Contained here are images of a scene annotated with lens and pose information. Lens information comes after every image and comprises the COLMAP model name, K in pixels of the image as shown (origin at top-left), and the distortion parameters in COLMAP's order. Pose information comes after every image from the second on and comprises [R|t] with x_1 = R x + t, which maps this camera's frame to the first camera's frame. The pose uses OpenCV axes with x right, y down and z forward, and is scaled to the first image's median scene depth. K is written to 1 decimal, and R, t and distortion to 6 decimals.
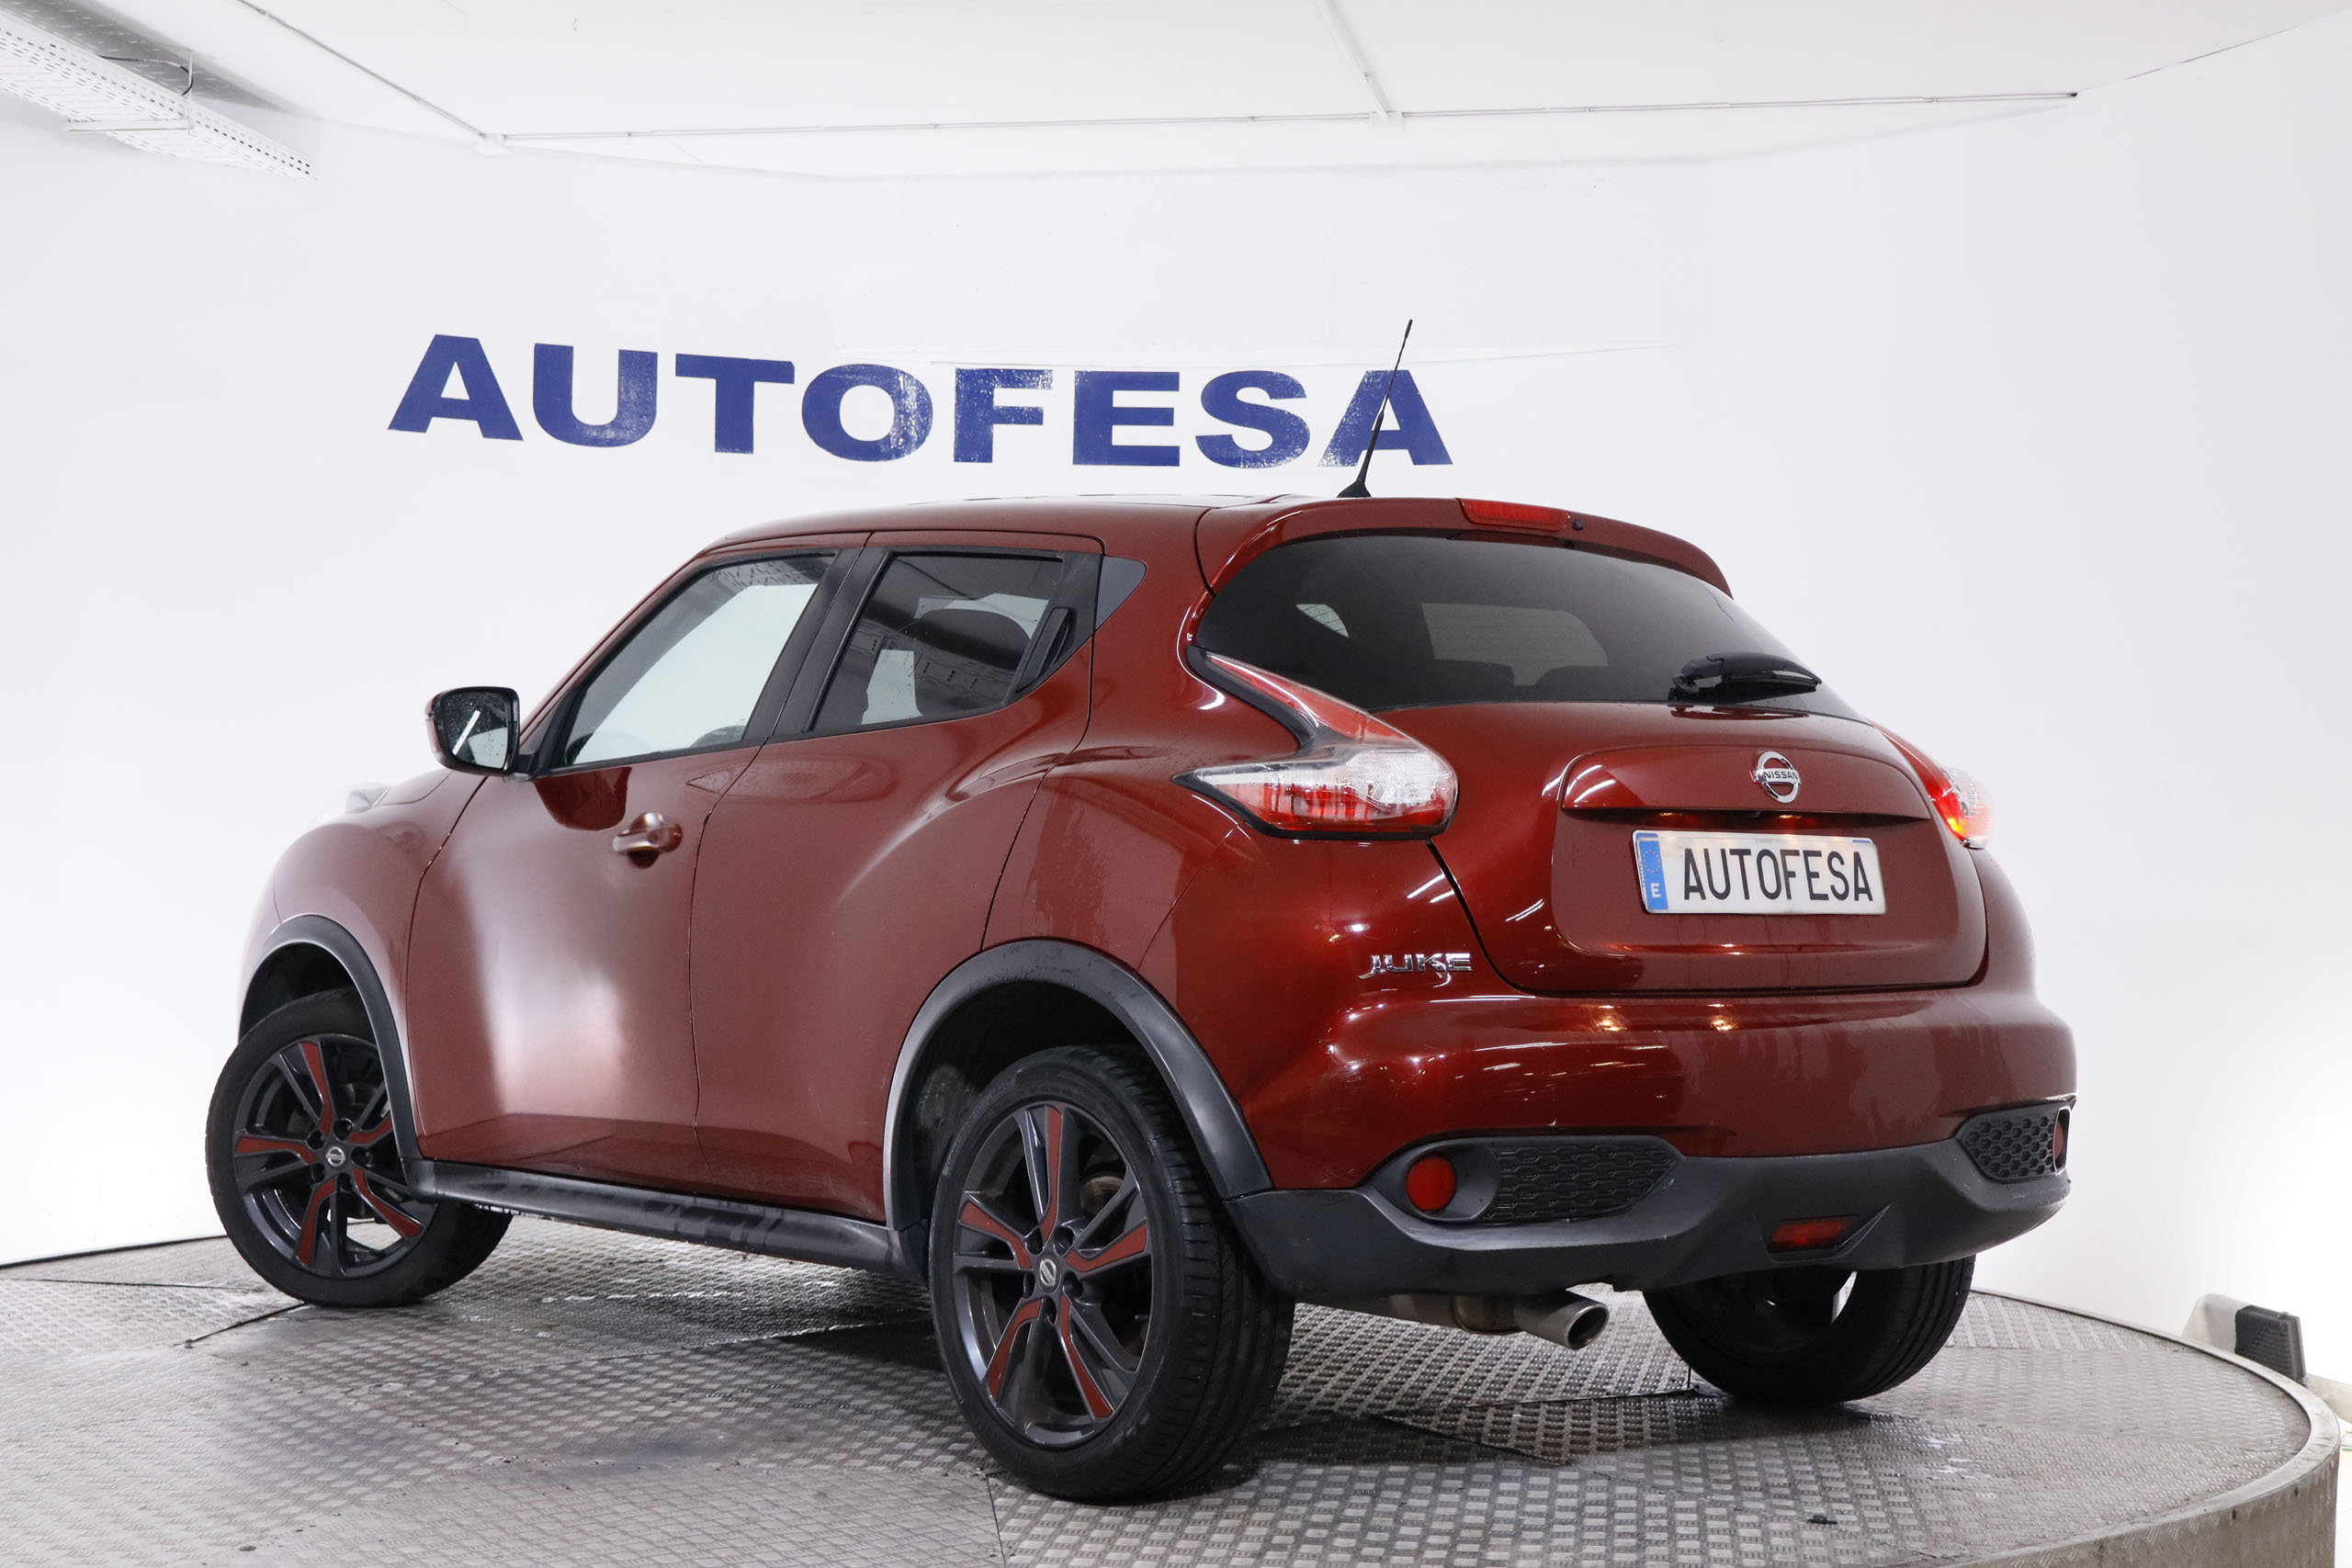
lens RADIAL K [[3498.2, 0, 1176.0], [0, 3498.2, 784.0], [0, 0, 1]] dist [0.010506, 0.050136]
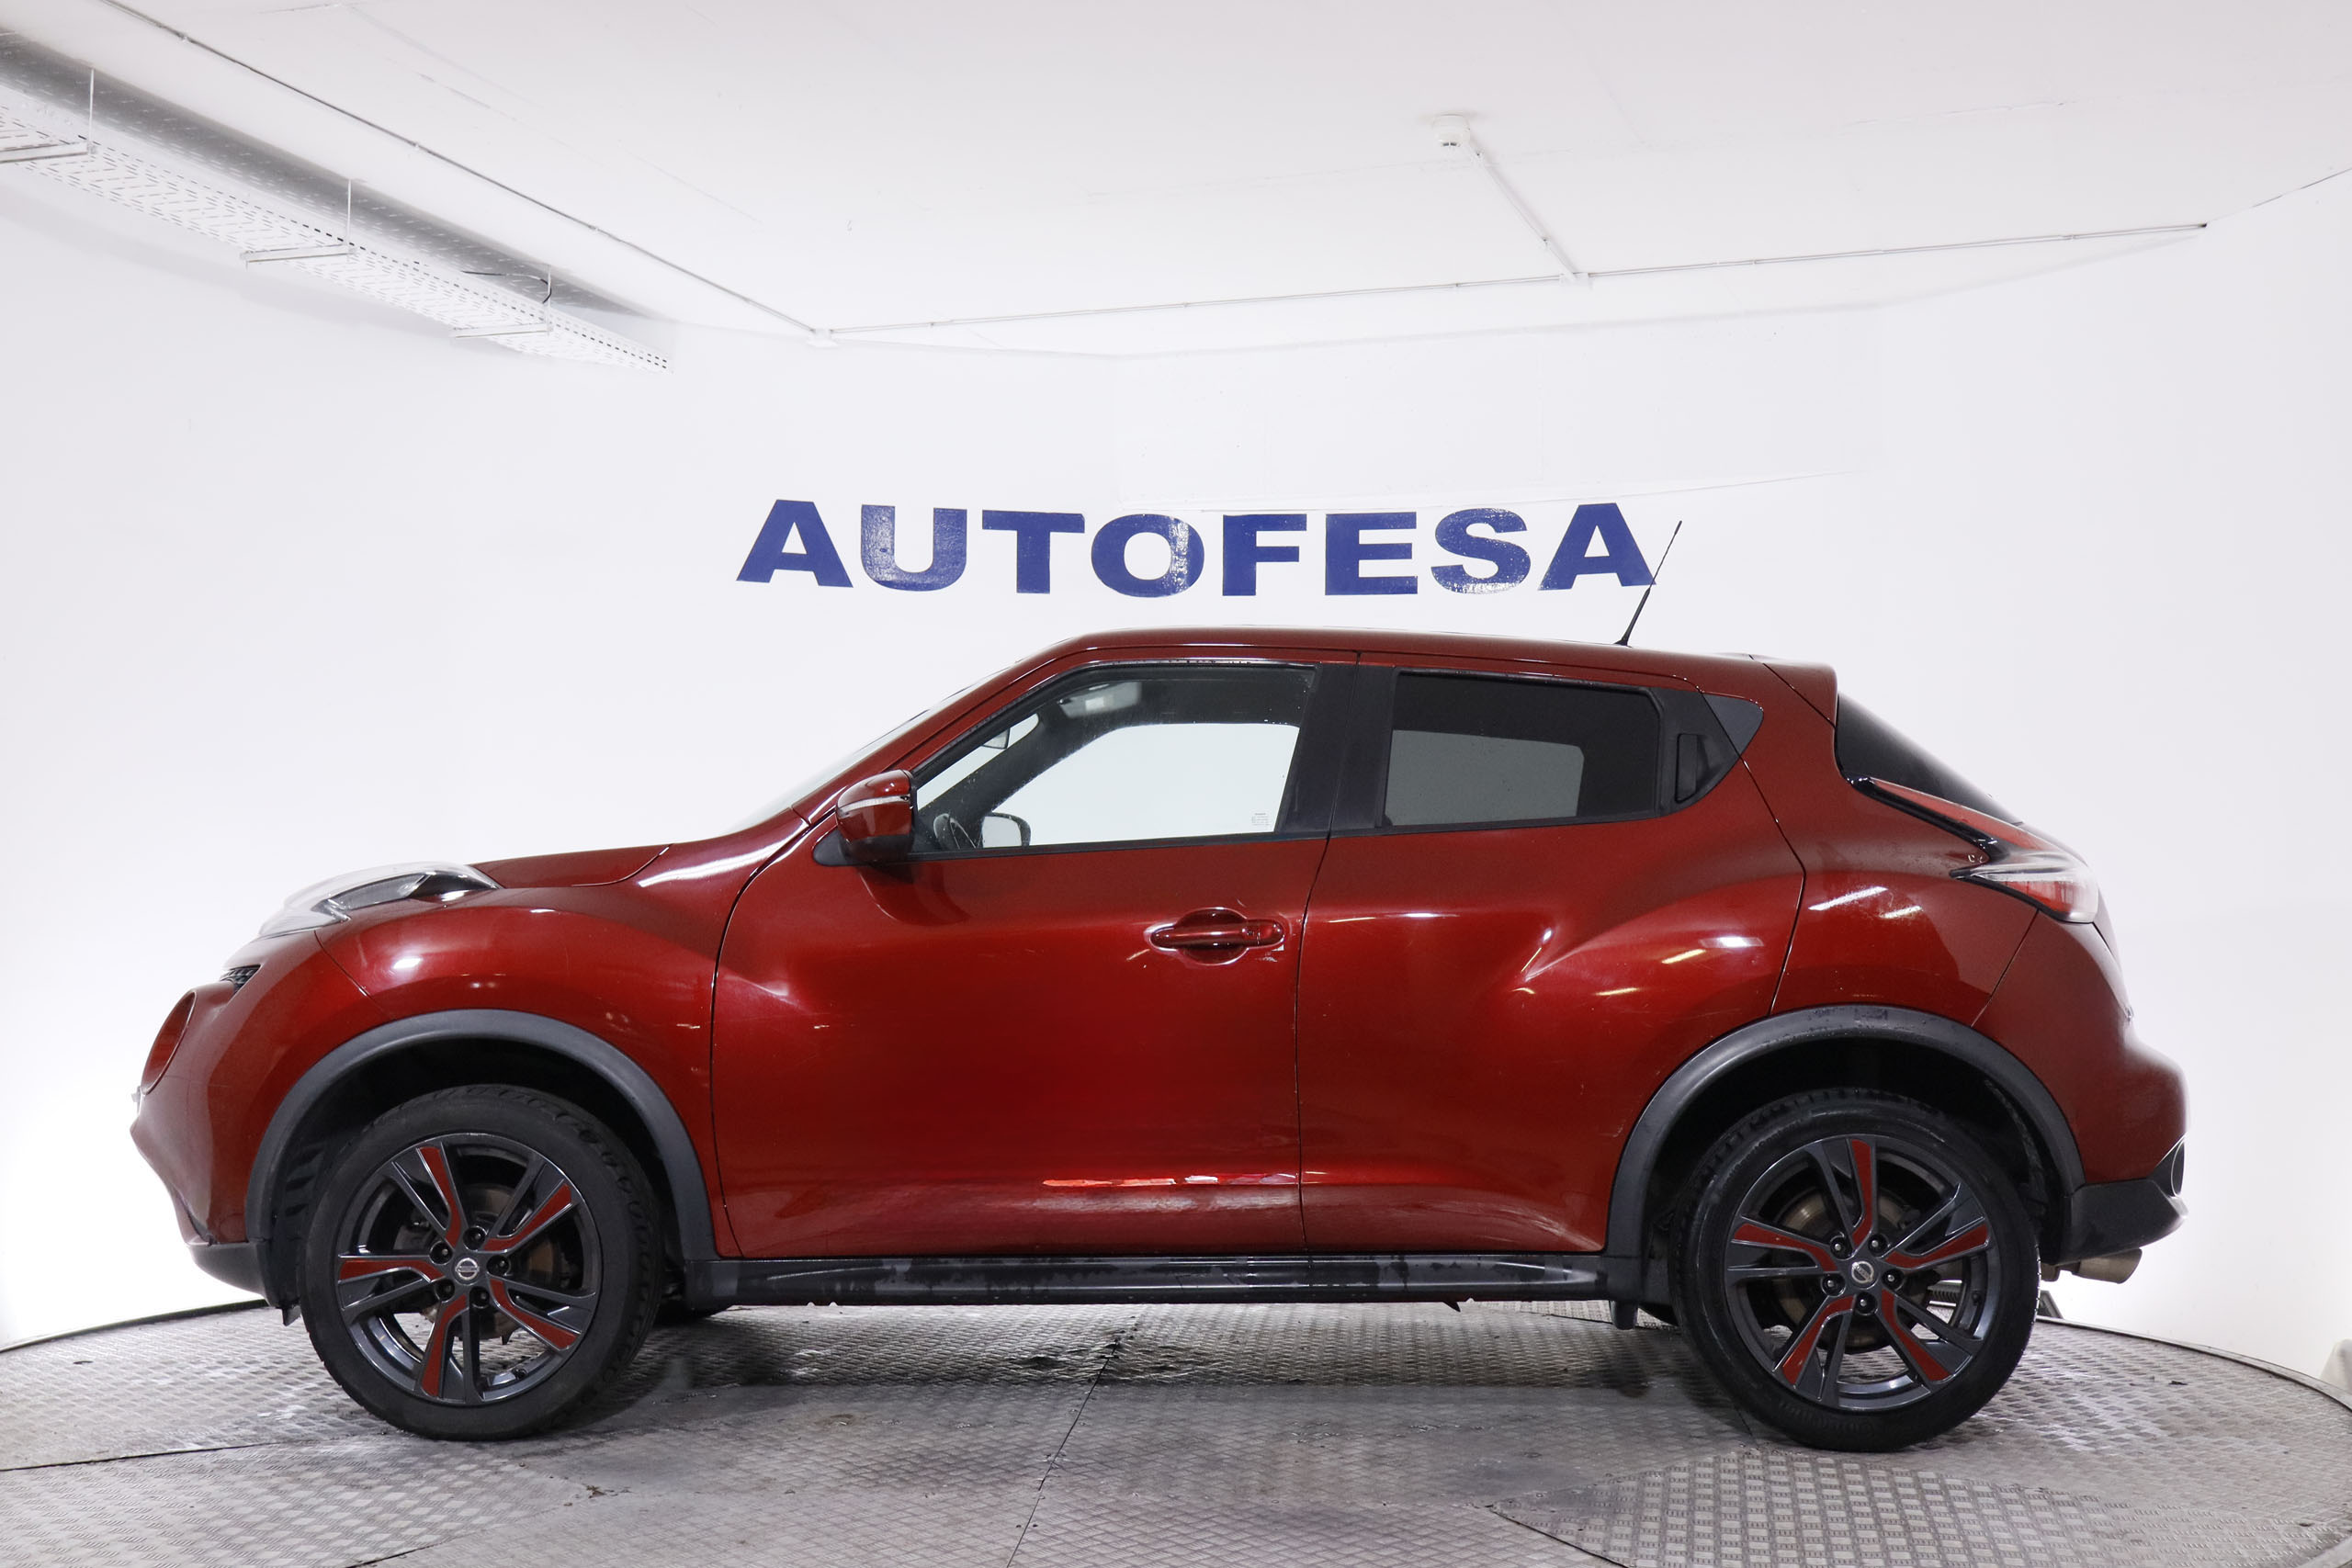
lens RADIAL K [[2796.4, 0, 1176.0], [0, 2796.4, 784.0], [0, 0, 1]] dist [0.023097, 0.003043]
pose [[0.987978, -0.018004, -0.153543, 0.065280], [0.012812, 0.999314, -0.034742, 0.002523], [0.154063, 0.032357, 0.987531, 0.087032]]
